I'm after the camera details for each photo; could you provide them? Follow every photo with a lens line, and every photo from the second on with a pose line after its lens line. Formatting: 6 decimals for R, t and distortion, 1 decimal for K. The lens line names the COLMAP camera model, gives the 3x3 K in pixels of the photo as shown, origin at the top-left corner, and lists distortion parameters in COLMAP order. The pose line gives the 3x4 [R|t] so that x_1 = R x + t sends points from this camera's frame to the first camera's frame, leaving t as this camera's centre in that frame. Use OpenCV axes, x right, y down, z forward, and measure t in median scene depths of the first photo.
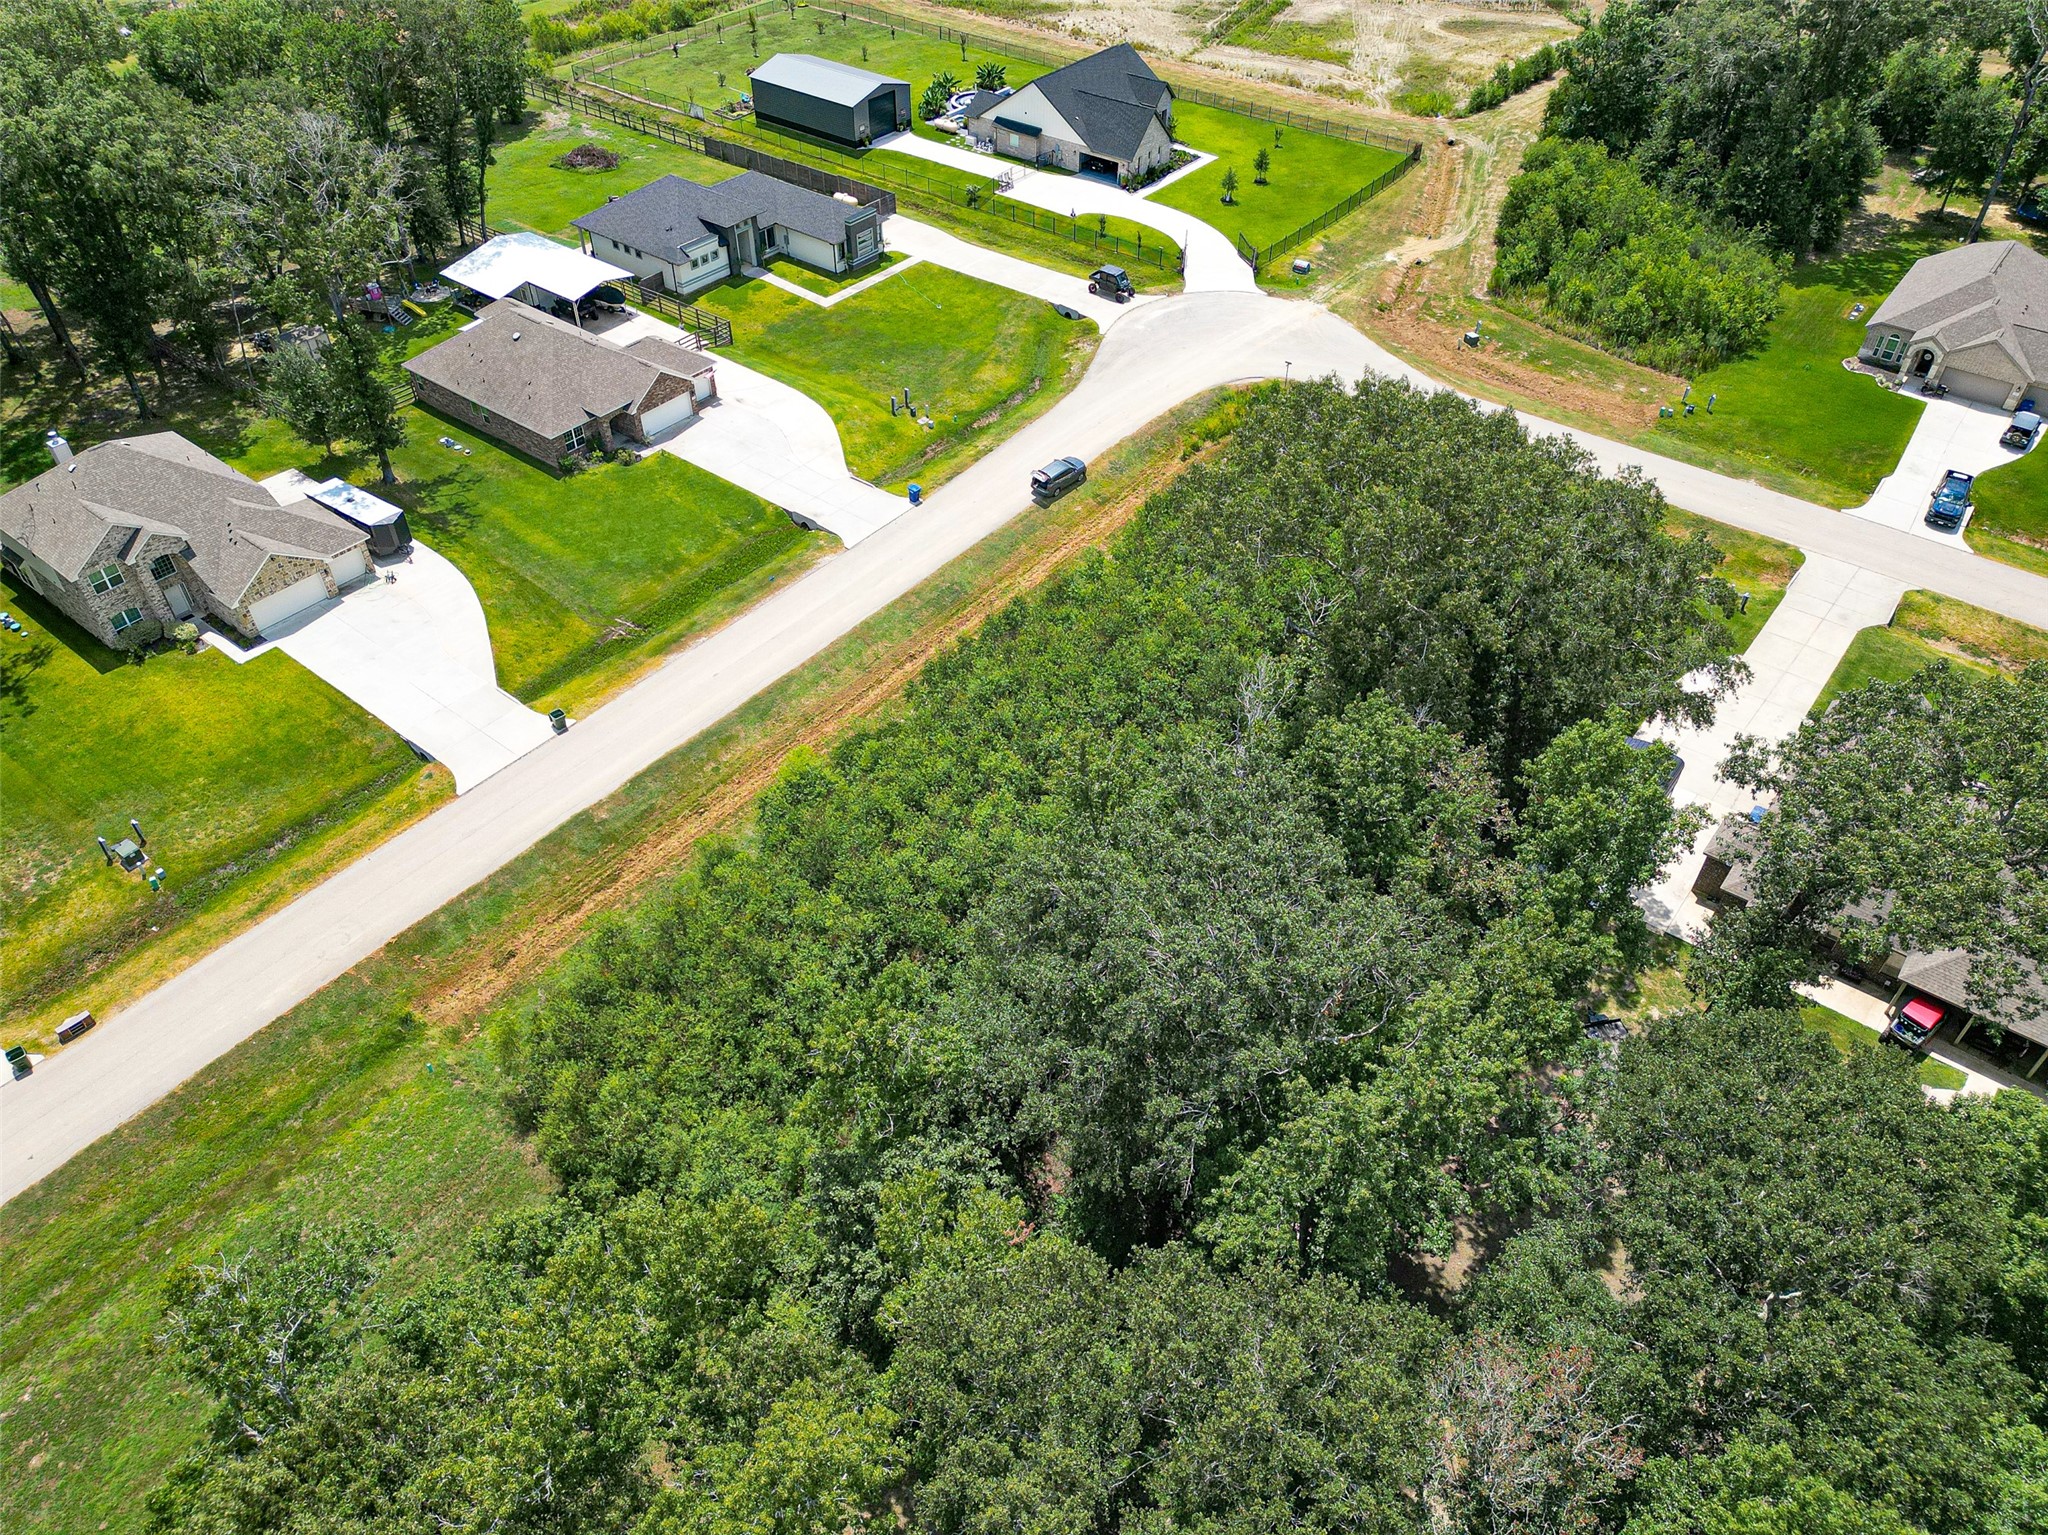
lens RADIAL K [[1437.1, 0, 1025.2], [0, 1437.1, 773.4], [0, 0, 1]] dist [0.071158, -0.067972]
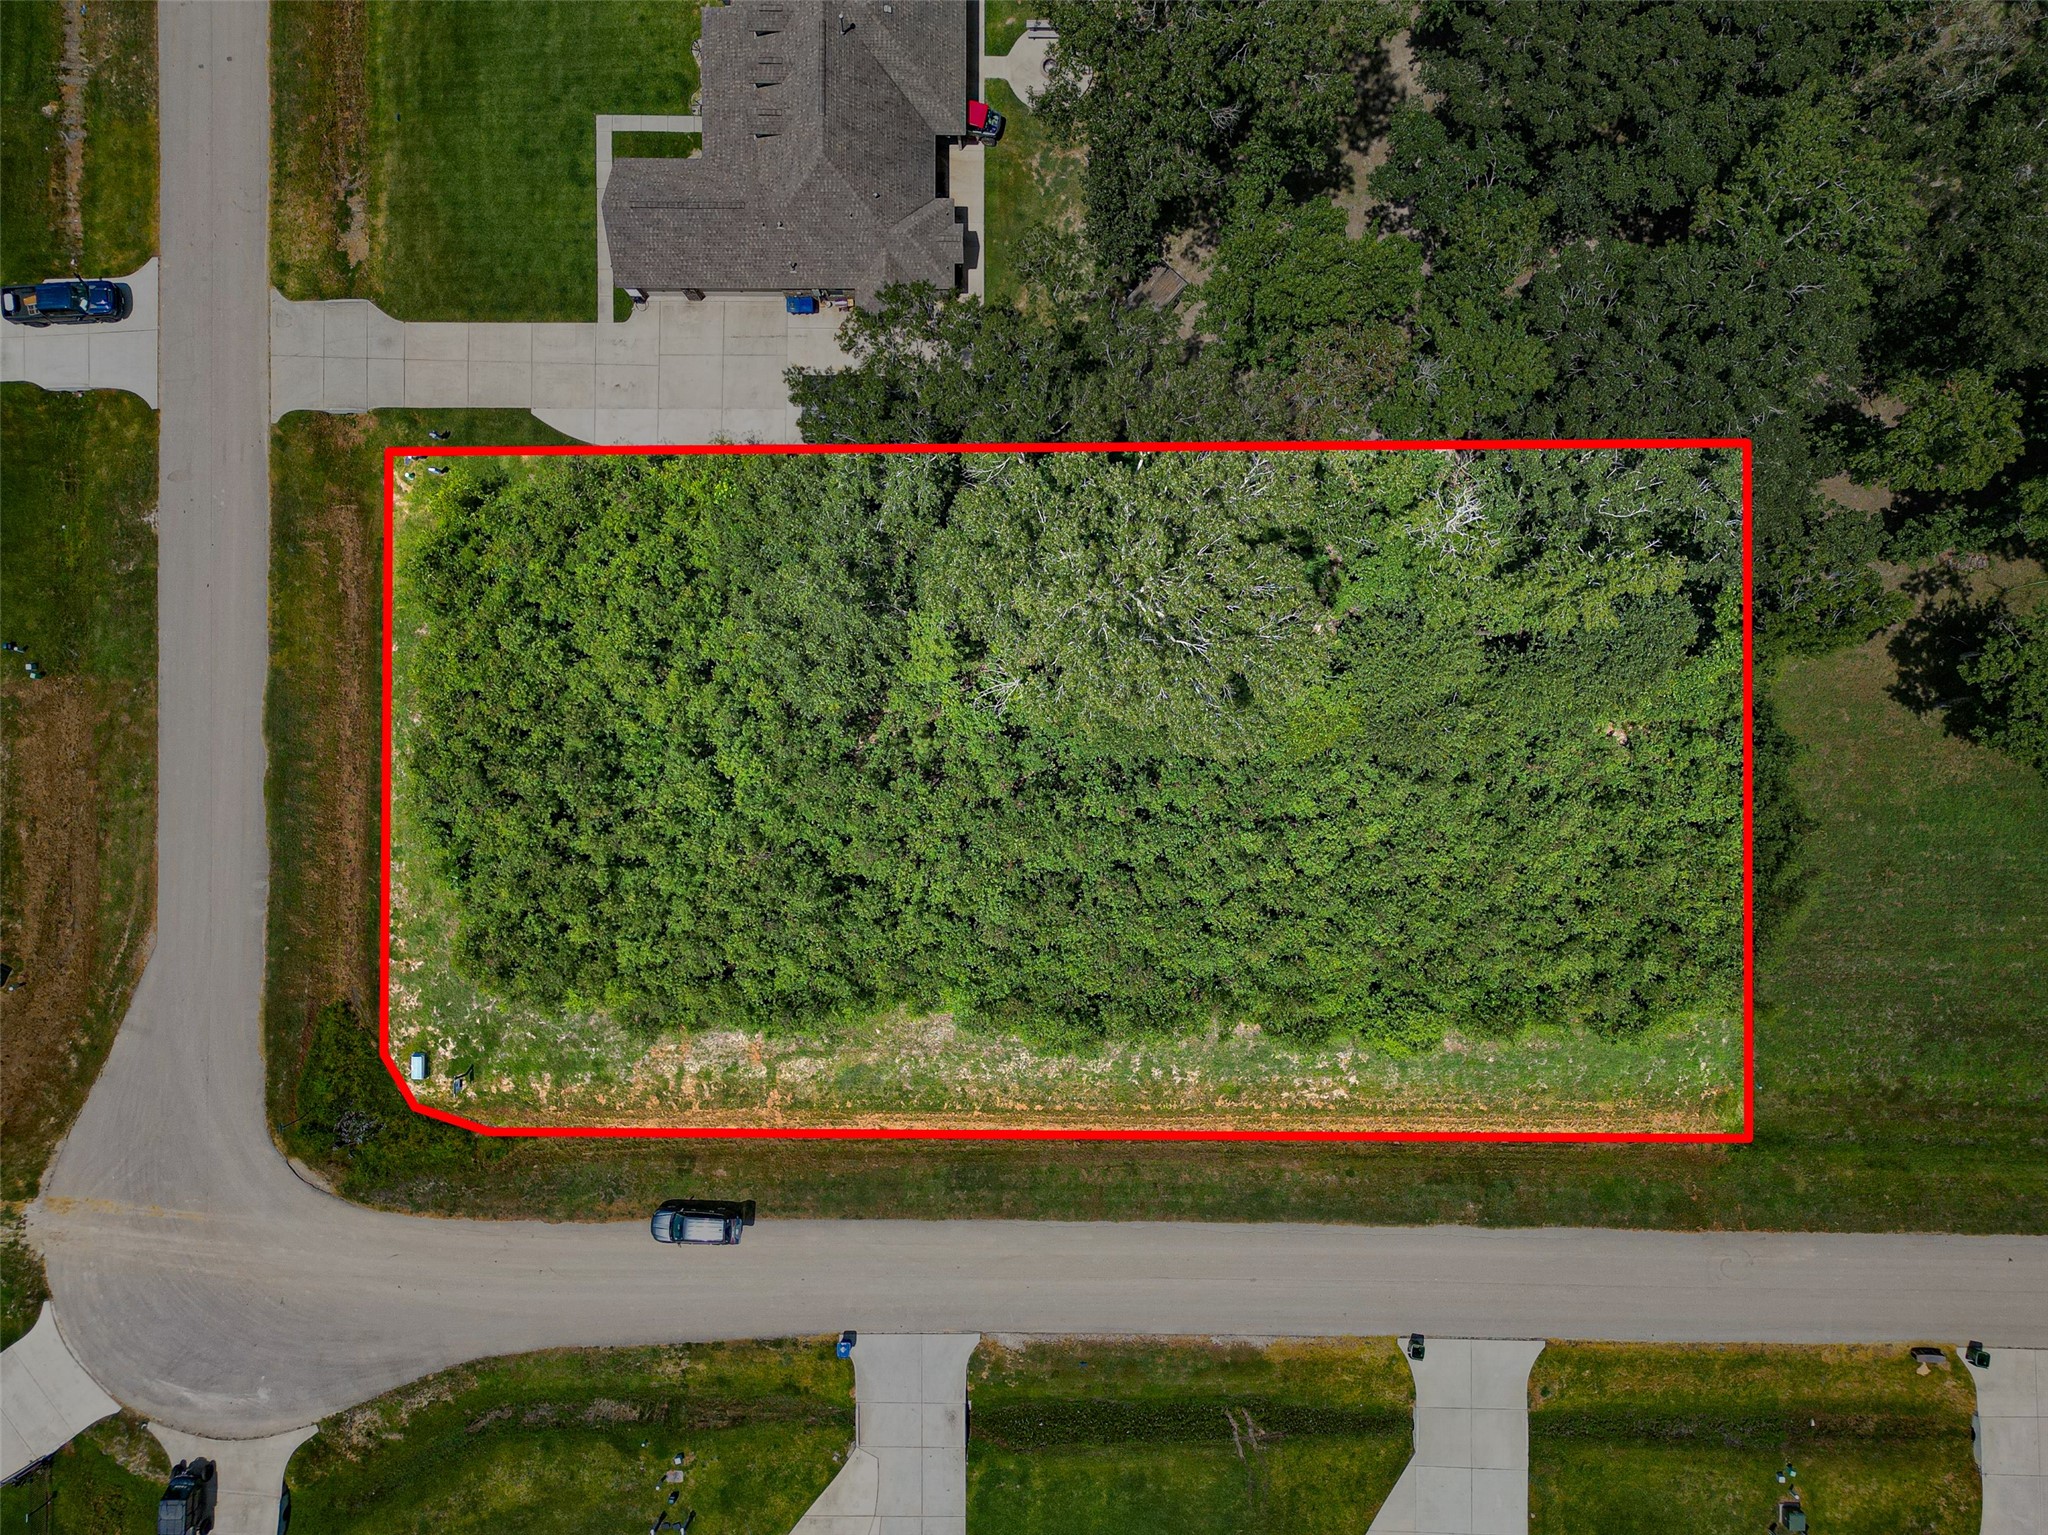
lens RADIAL K [[1437.1, 0, 1025.2], [0, 1437.1, 773.4], [0, 0, 1]] dist [0.071158, -0.067972]
pose [[-0.613240, -0.789864, 0.007191, 0.087070], [0.541824, -0.414006, 0.731454, -0.498848], [-0.574773, 0.452453, 0.681852, 0.229030]]
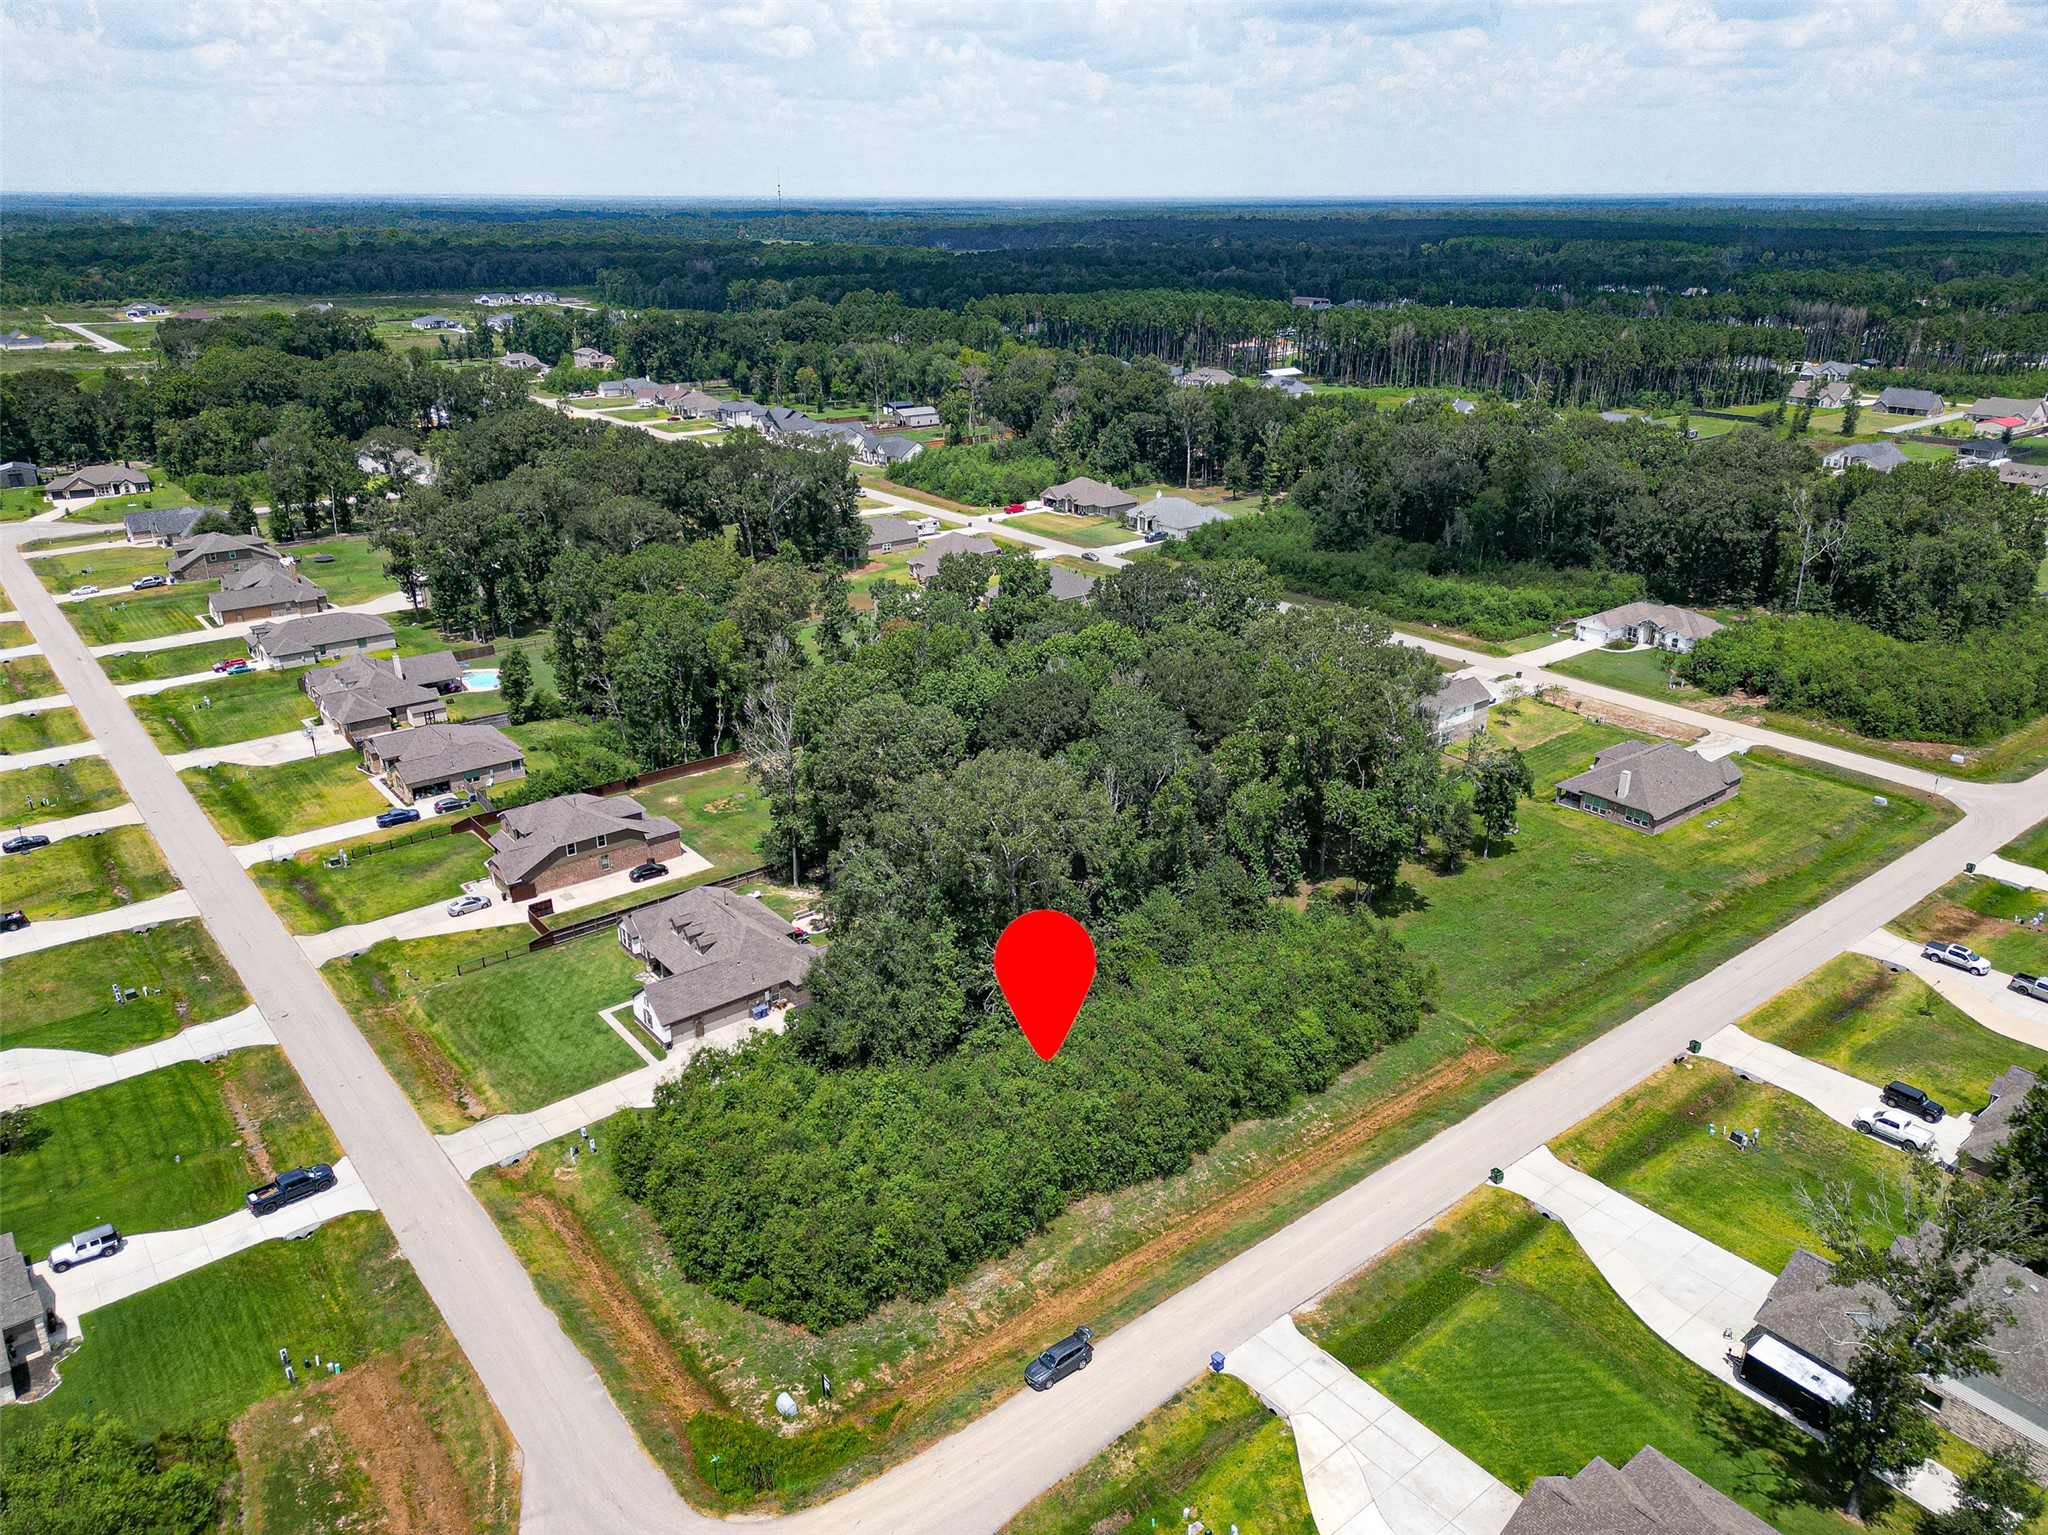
lens RADIAL K [[1438.7, 0, 1024.0], [0, 1438.7, 767.5], [0, 0, 1]] dist [0.082275, -0.083762]
pose [[-0.972557, -0.089470, 0.214774, -0.104452], [0.154529, 0.441699, 0.883755, -1.037259], [-0.173935, 0.892691, -0.415752, 0.909777]]
